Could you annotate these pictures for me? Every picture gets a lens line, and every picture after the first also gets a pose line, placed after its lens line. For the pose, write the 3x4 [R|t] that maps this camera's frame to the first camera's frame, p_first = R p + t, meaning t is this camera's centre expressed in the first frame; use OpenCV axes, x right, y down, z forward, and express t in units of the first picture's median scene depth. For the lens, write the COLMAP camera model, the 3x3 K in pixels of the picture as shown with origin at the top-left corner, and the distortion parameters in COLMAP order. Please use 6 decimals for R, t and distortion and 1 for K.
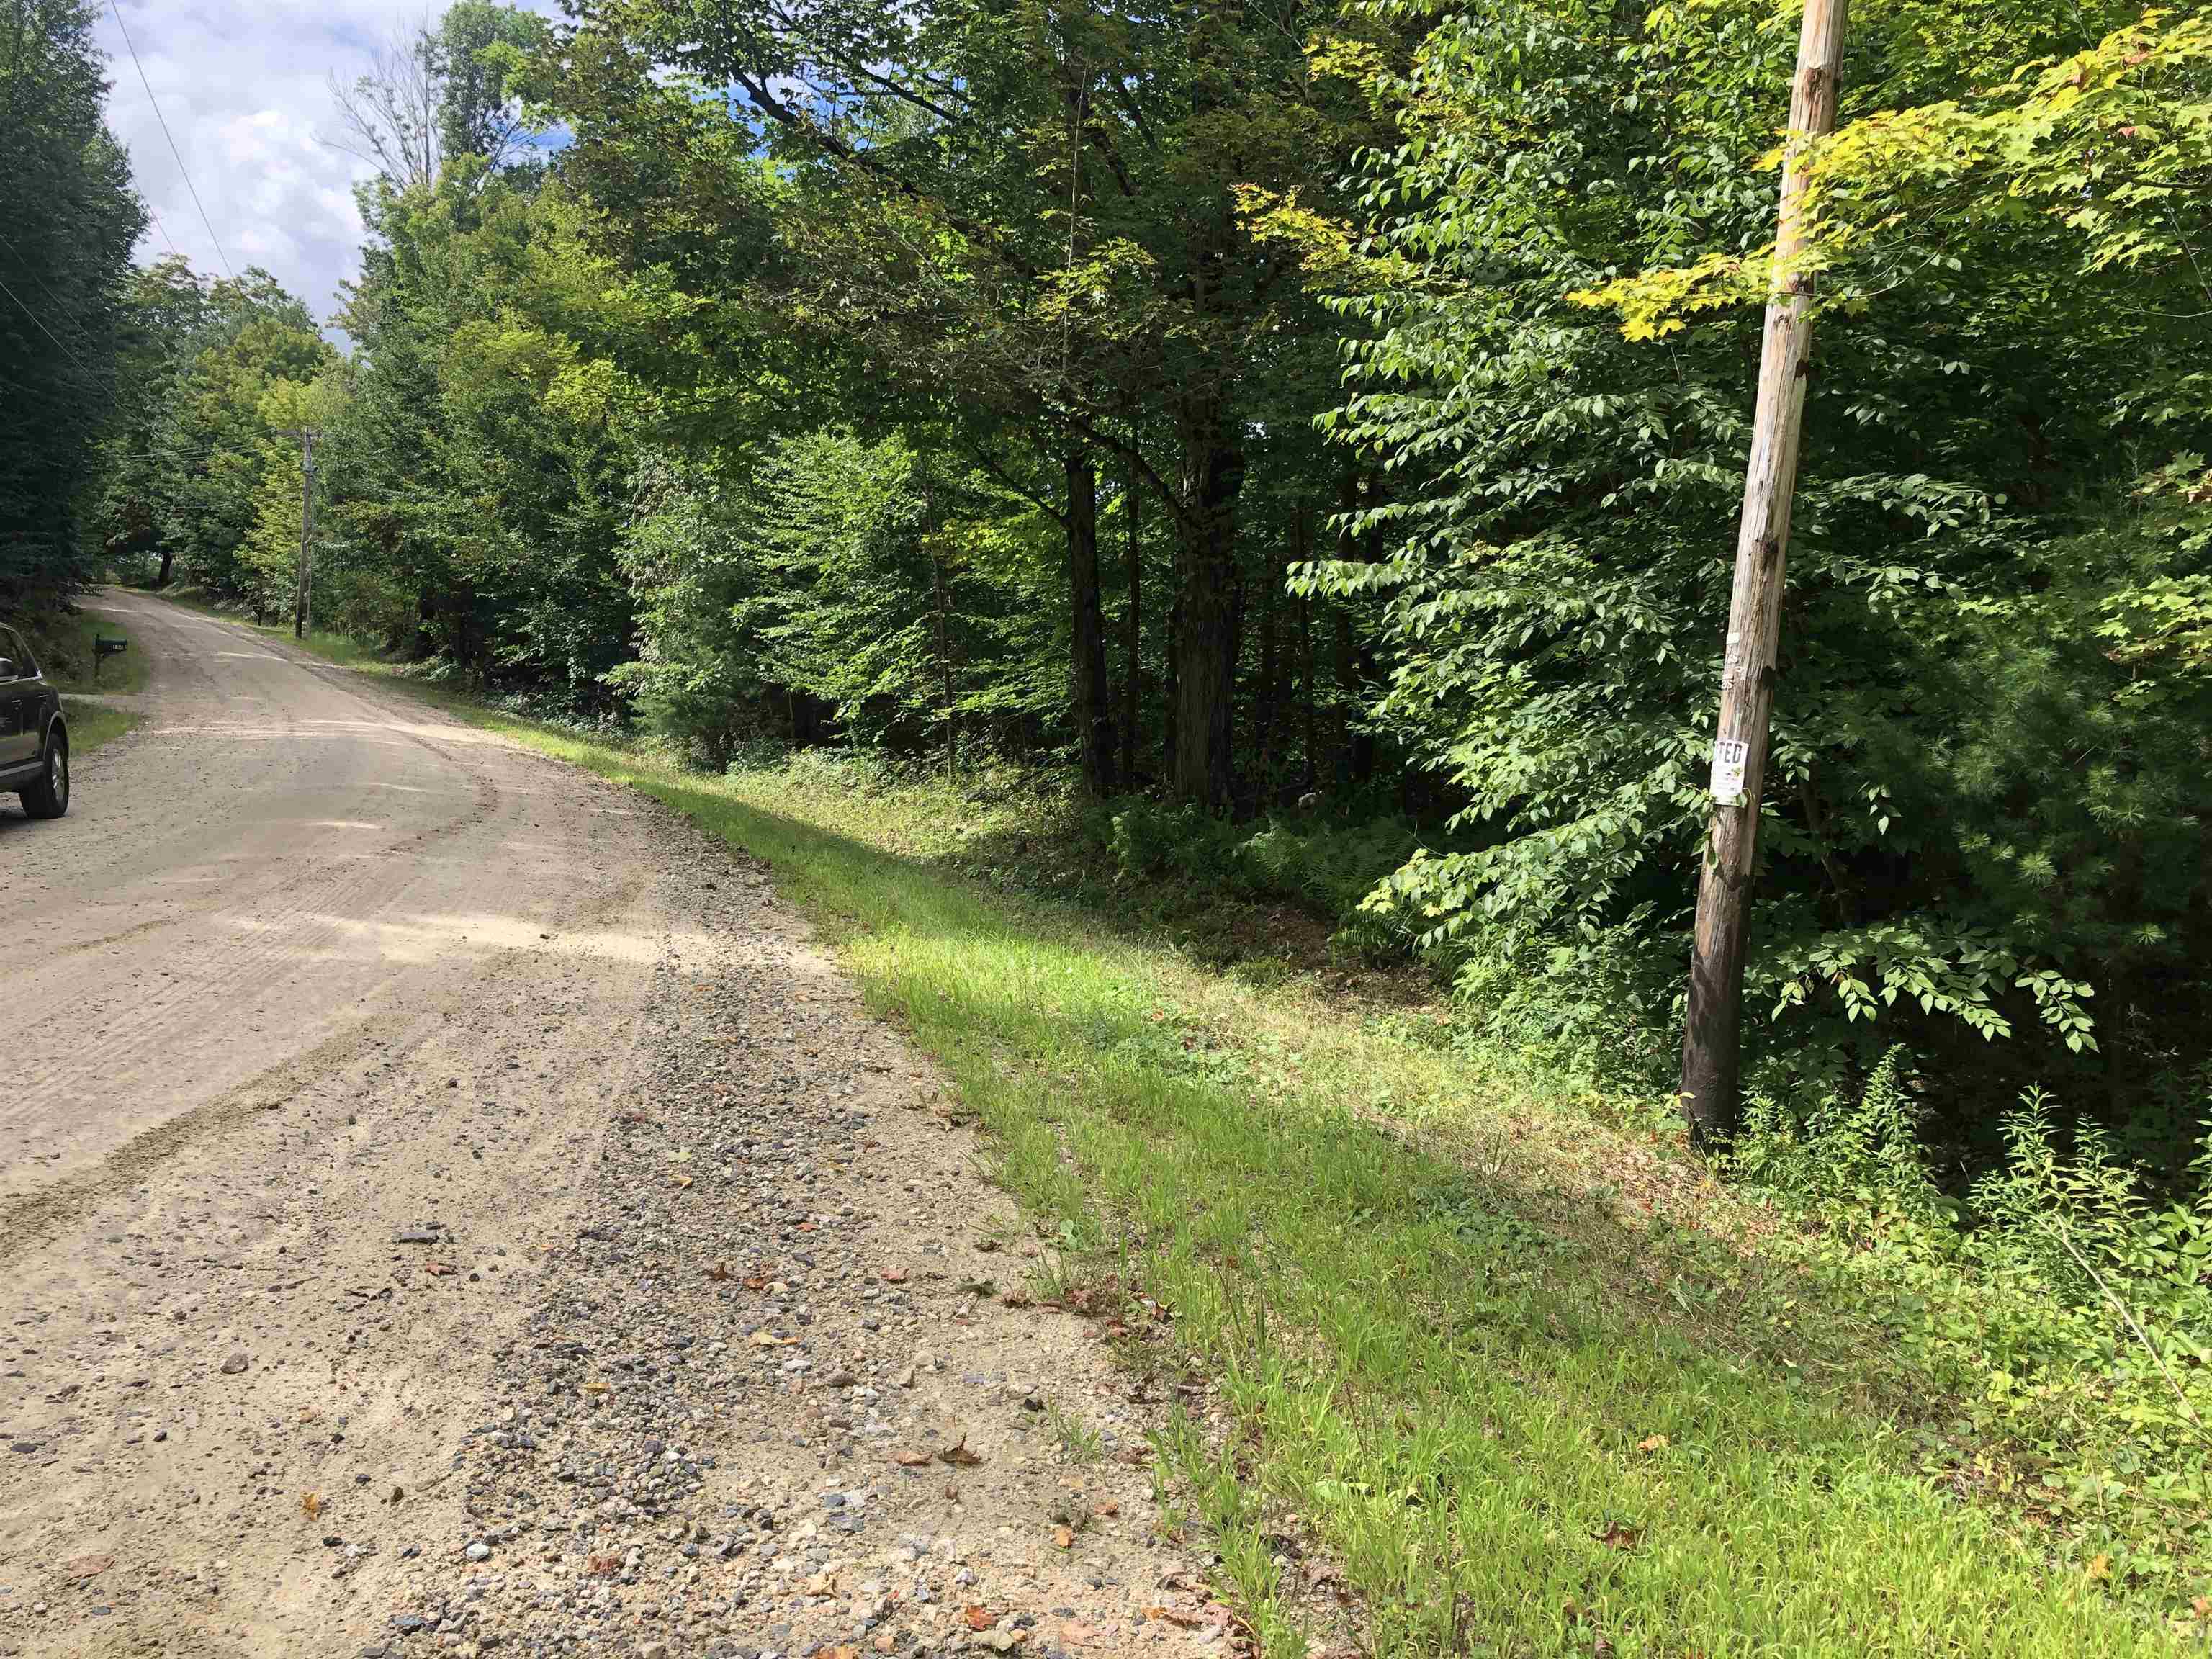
lens RADIAL K [[1825.7, 0, 1110.9], [0, 1825.7, 834.2], [0, 0, 1]] dist [-0.004104, 0.007263]
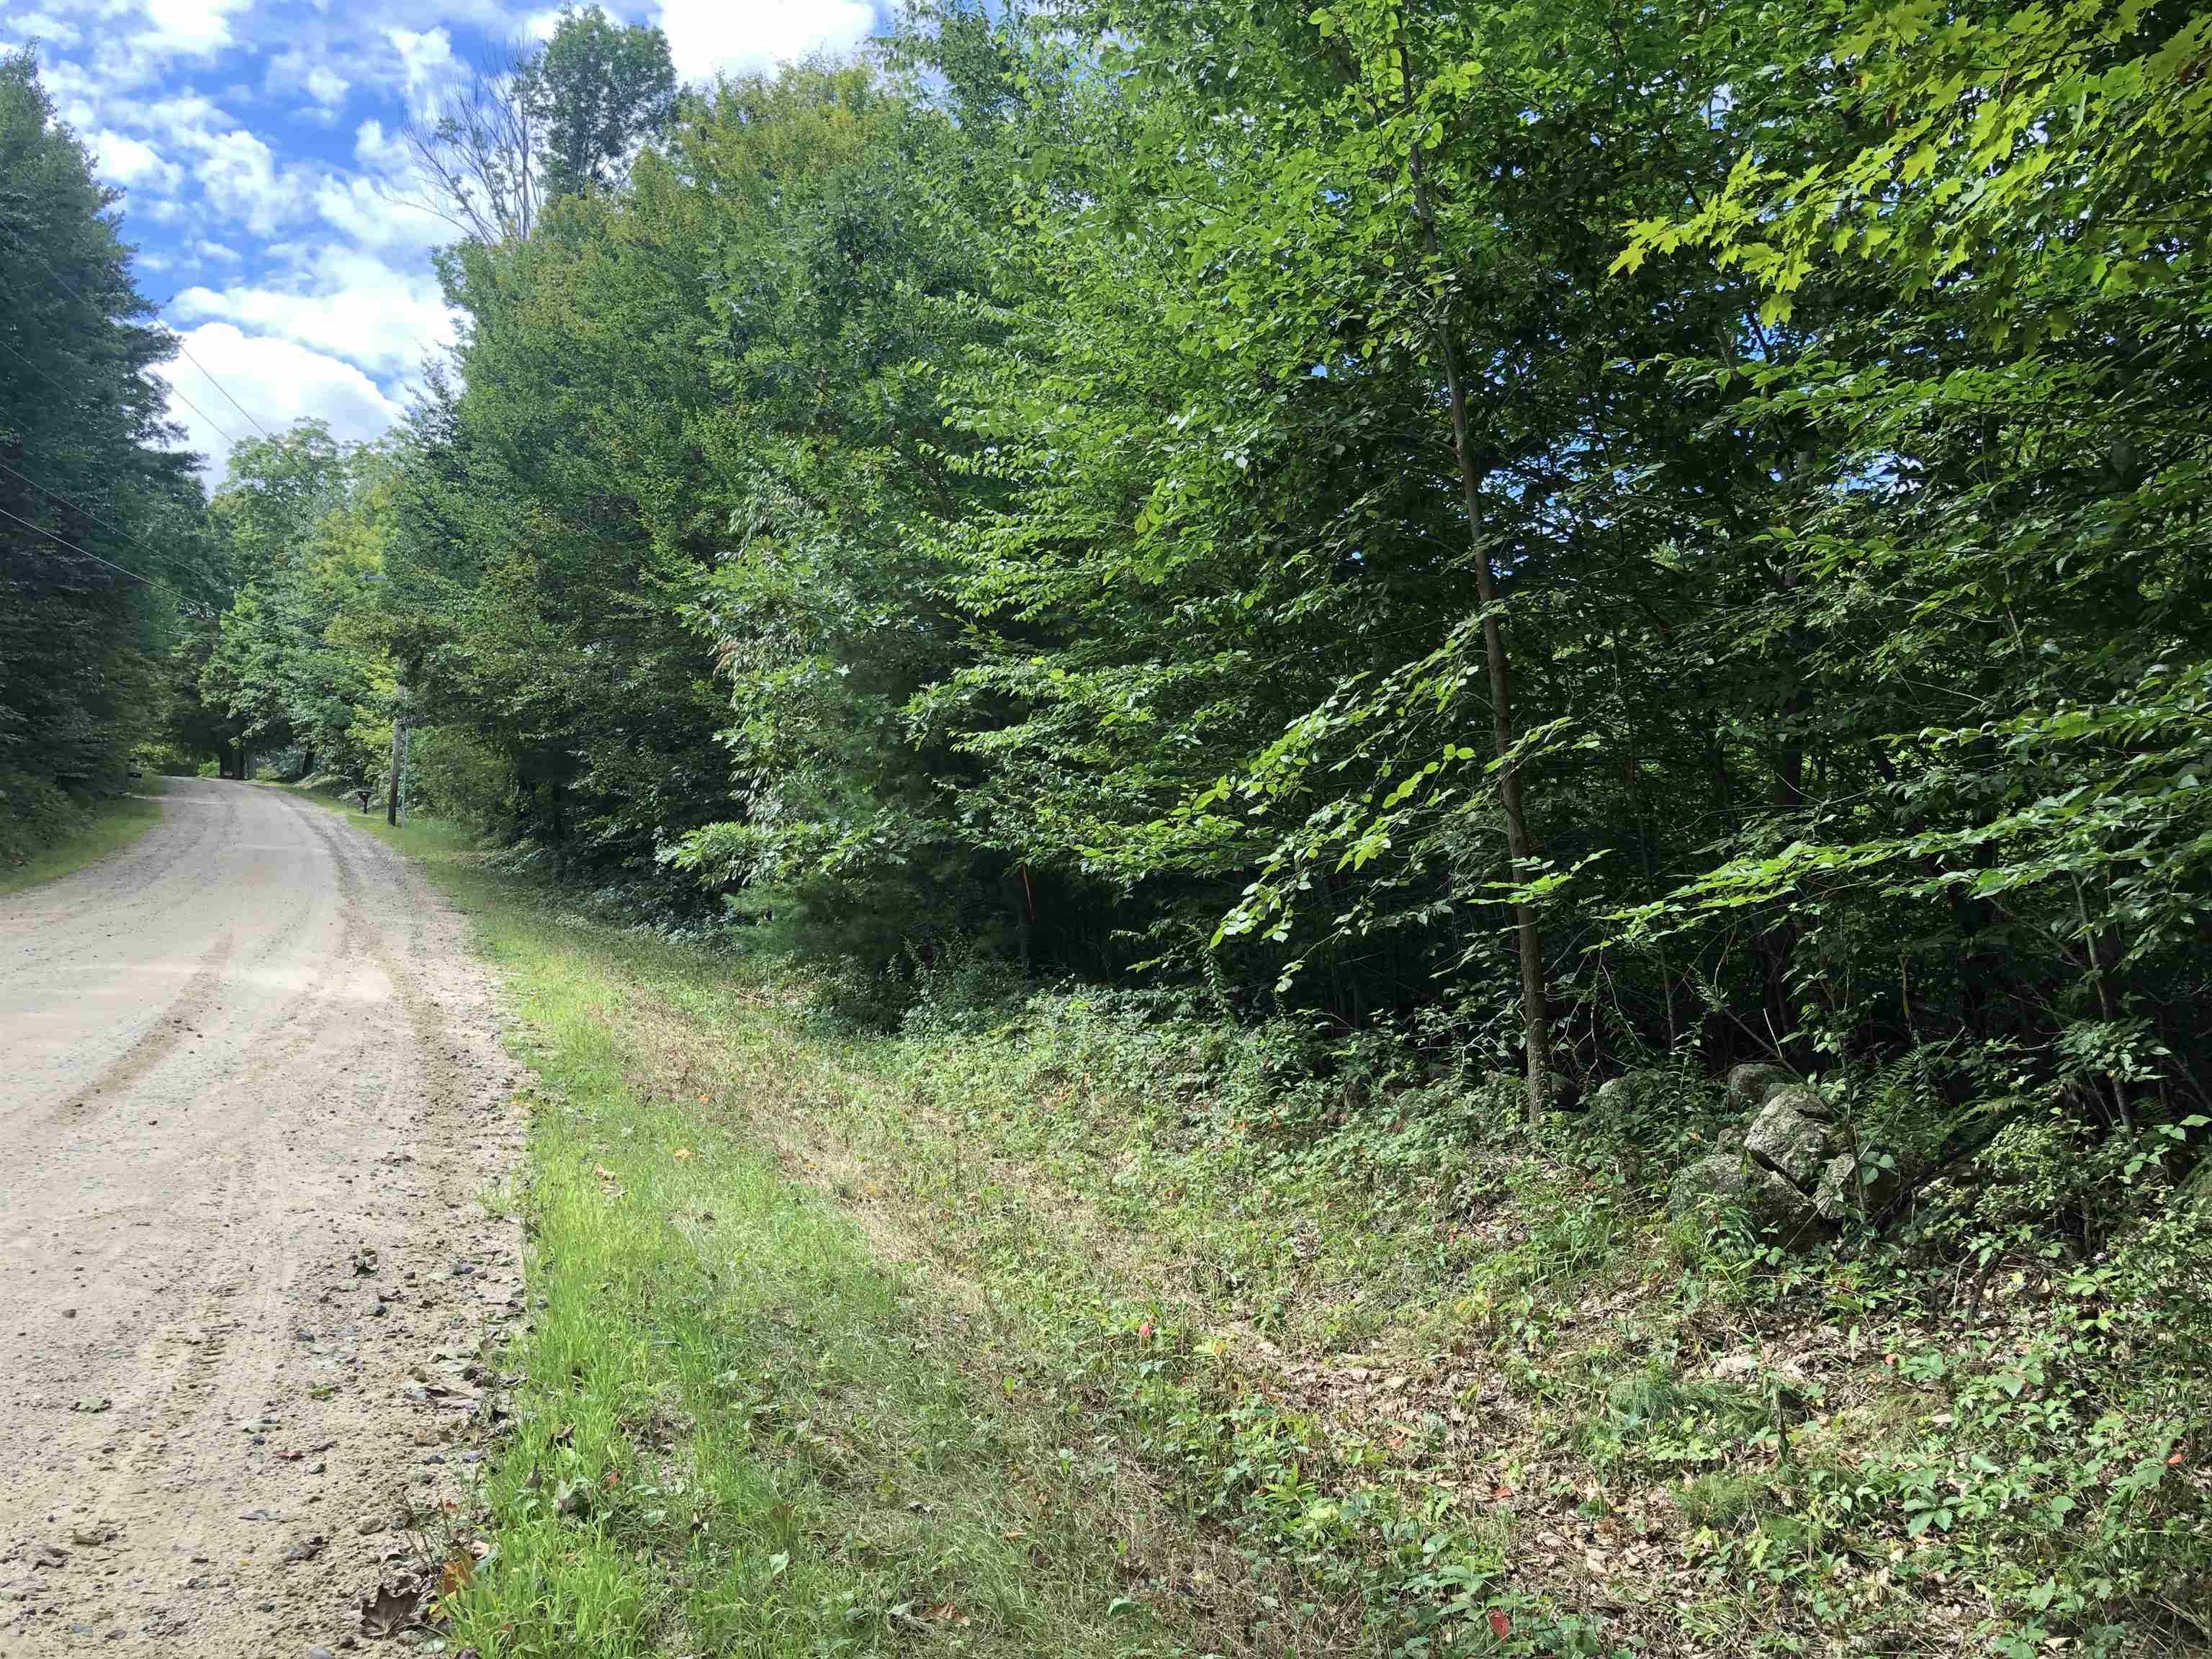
lens RADIAL K [[1825.7, 0, 1105.2], [0, 1825.7, 828.7], [0, 0, 1]] dist [-0.004104, 0.007263]
pose [[0.994031, -0.039064, -0.101862, -0.094088], [0.029152, 0.994853, -0.097041, -0.036336], [0.105129, 0.093492, 0.990054, 0.466762]]
